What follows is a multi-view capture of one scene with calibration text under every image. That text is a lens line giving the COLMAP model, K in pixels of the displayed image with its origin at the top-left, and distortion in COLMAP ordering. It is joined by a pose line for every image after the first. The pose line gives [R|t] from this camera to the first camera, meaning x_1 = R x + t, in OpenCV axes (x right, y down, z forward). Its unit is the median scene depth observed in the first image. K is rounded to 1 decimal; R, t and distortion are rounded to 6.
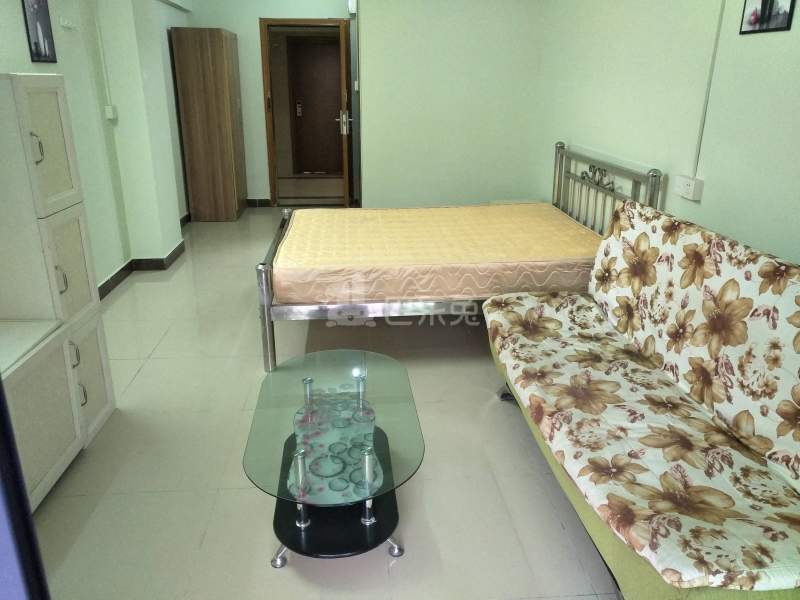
lens RADIAL K [[636.2, 0, 403.8], [0, 636.2, 303.3], [0, 0, 1]] dist [0.035611, -0.006603]
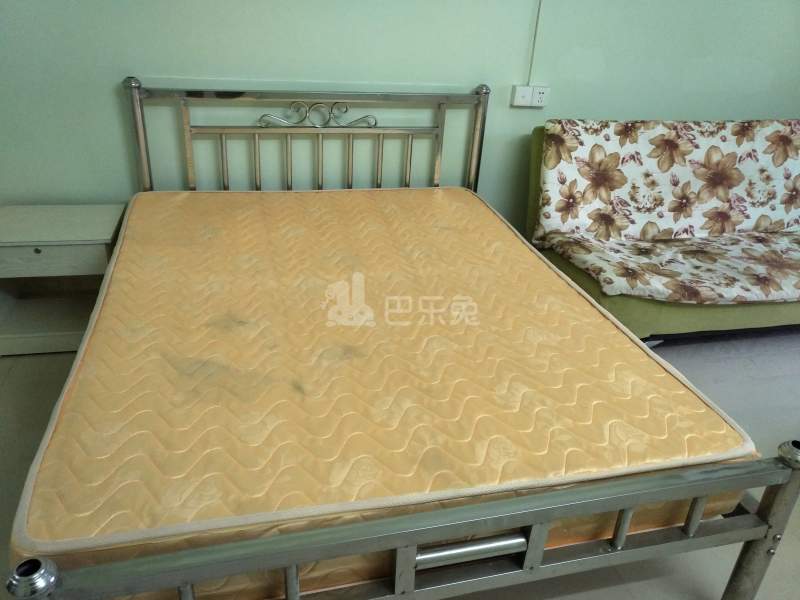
lens RADIAL K [[624.0, 0, 399.3], [0, 624.0, 300.8], [0, 0, 1]] dist [0.013222, 0.009746]
pose [[-0.161301, -0.455462, 0.875520, -0.661536], [0.276122, 0.830879, 0.483111, -0.554533], [-0.947491, 0.319677, -0.008259, 1.622555]]
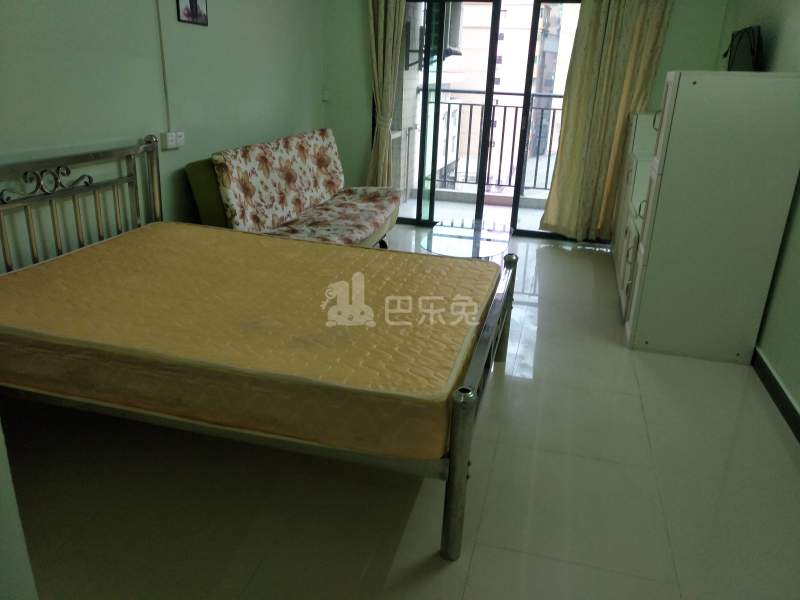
lens RADIAL K [[636.2, 0, 401.6], [0, 636.2, 287.8], [0, 0, 1]] dist [0.035611, -0.006603]
pose [[-0.939293, -0.149331, 0.308917, -0.495293], [0.073332, 0.792153, 0.605901, -0.834580], [-0.335189, 0.591772, -0.733113, 2.396223]]
